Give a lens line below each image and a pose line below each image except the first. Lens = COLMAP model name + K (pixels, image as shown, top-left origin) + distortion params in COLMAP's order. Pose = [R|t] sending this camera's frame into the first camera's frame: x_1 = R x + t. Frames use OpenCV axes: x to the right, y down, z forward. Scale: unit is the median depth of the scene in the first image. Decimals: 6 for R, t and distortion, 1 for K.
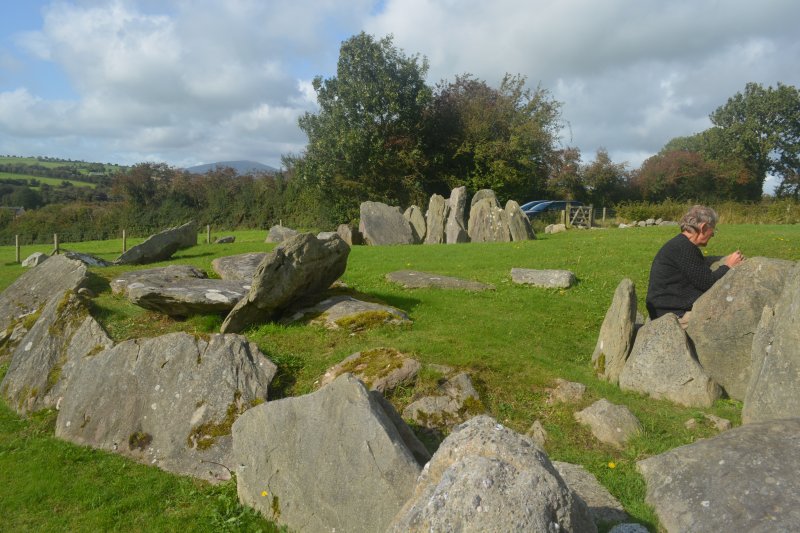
lens RADIAL K [[622.3, 0, 401.7], [0, 622.3, 270.3], [0, 0, 1]] dist [-0.019271, 0.011533]
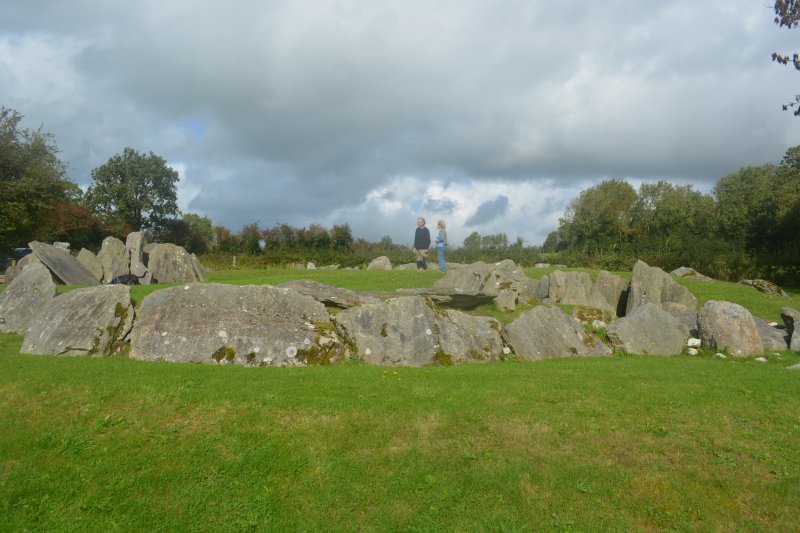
lens RADIAL K [[622.3, 0, 403.0], [0, 622.3, 273.6], [0, 0, 1]] dist [-0.019271, 0.011533]
pose [[0.523078, -0.002032, 0.852282, -0.338924], [0.070091, 0.996712, -0.040641, 0.006722], [-0.849398, 0.080996, 0.521501, 0.045243]]
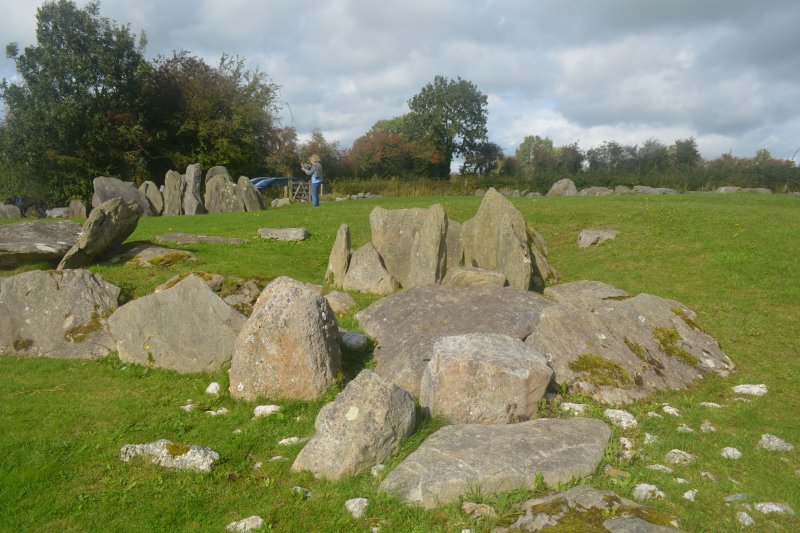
lens RADIAL K [[622.3, 0, 400.8], [0, 622.3, 272.8], [0, 0, 1]] dist [-0.019271, 0.011533]
pose [[0.904325, -0.060849, 0.422484, -0.030048], [0.043953, 0.997800, 0.049628, 0.010590], [-0.424575, -0.026310, 0.905011, -0.081580]]
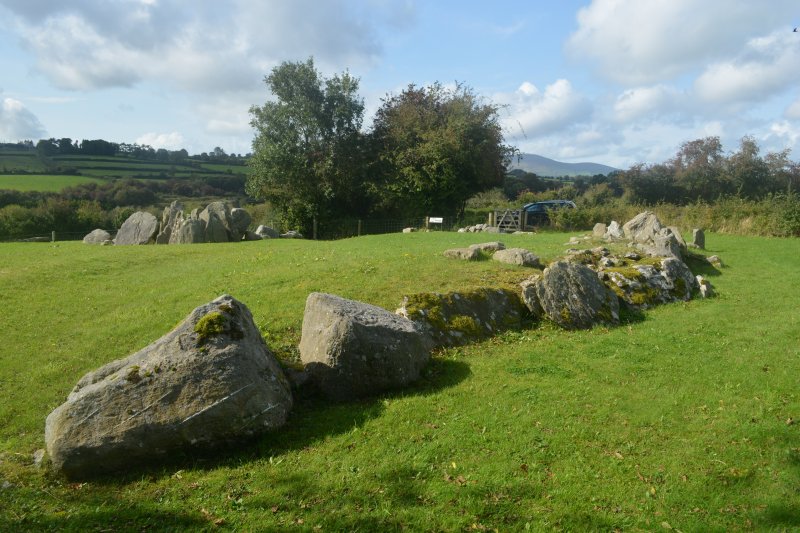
lens RADIAL K [[622.3, 0, 397.6], [0, 622.3, 267.3], [0, 0, 1]] dist [-0.019271, 0.011533]
pose [[0.905177, 0.039195, -0.423223, 0.627579], [-0.036463, 0.999229, 0.014552, -0.020302], [0.423467, 0.002260, 0.905909, 0.023574]]
